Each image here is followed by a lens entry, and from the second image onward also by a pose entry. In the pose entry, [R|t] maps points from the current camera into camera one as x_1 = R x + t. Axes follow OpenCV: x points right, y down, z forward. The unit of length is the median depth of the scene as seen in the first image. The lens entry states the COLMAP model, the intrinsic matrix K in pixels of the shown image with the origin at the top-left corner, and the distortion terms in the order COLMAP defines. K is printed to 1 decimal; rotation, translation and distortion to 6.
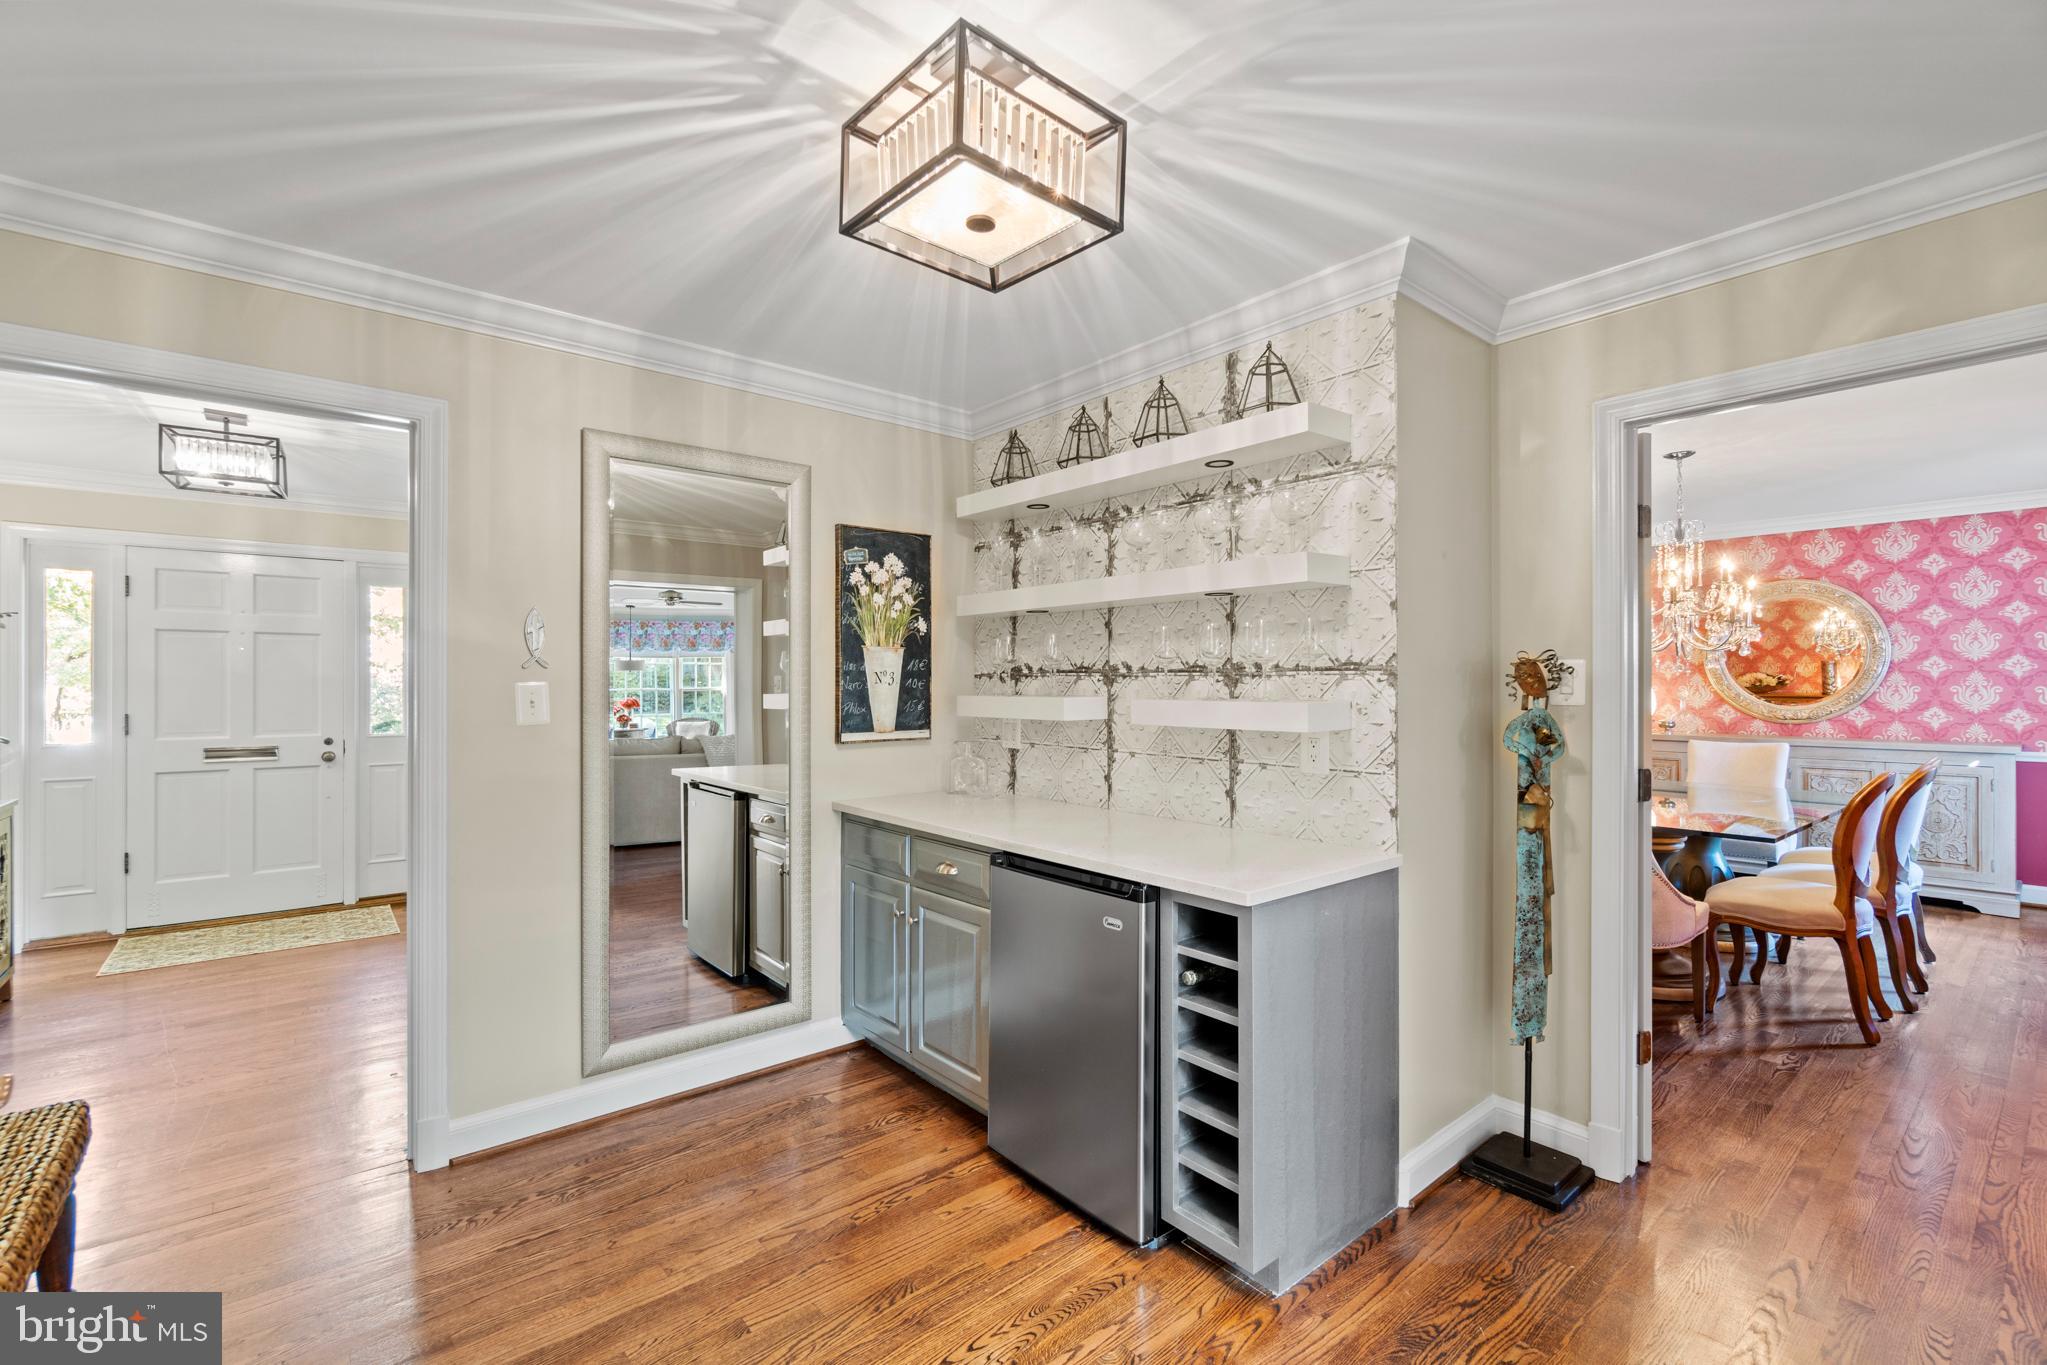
lens RADIAL K [[884.2, 0, 1030.2], [0, 884.2, 682.9], [0, 0, 1]] dist [-0.002348, 0.000047]
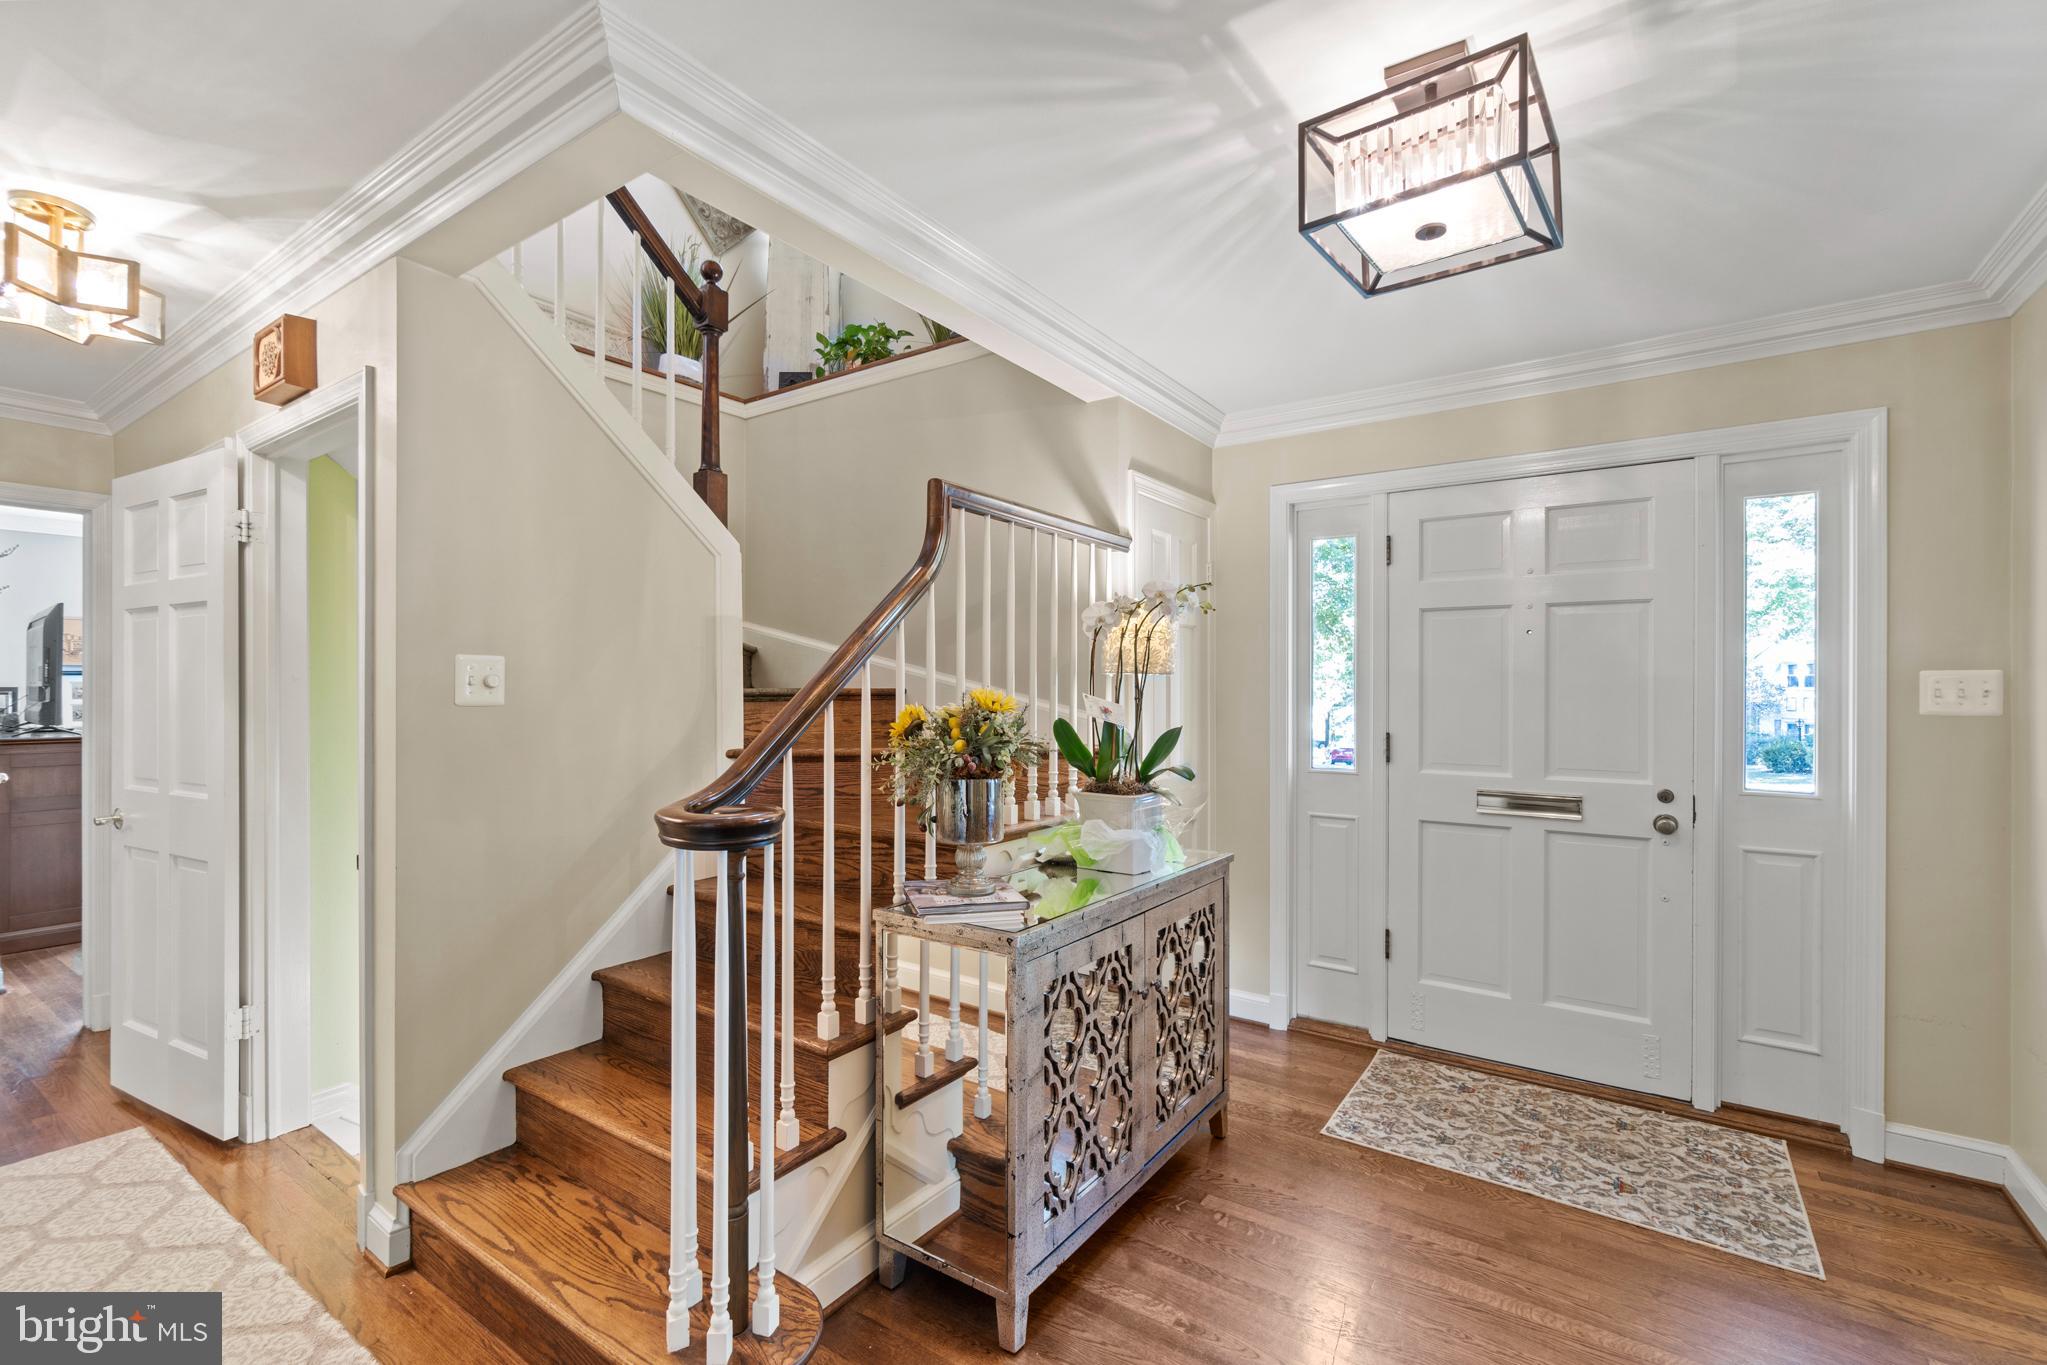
lens RADIAL K [[884.2, 0, 1030.2], [0, 884.2, 682.9], [0, 0, 1]] dist [-0.002348, 0.000047]
pose [[0.263090, -0.002013, -0.964769, -0.384120], [-0.005657, 0.999977, -0.003629, 0.000134], [0.964755, 0.006412, 0.263072, 0.493270]]
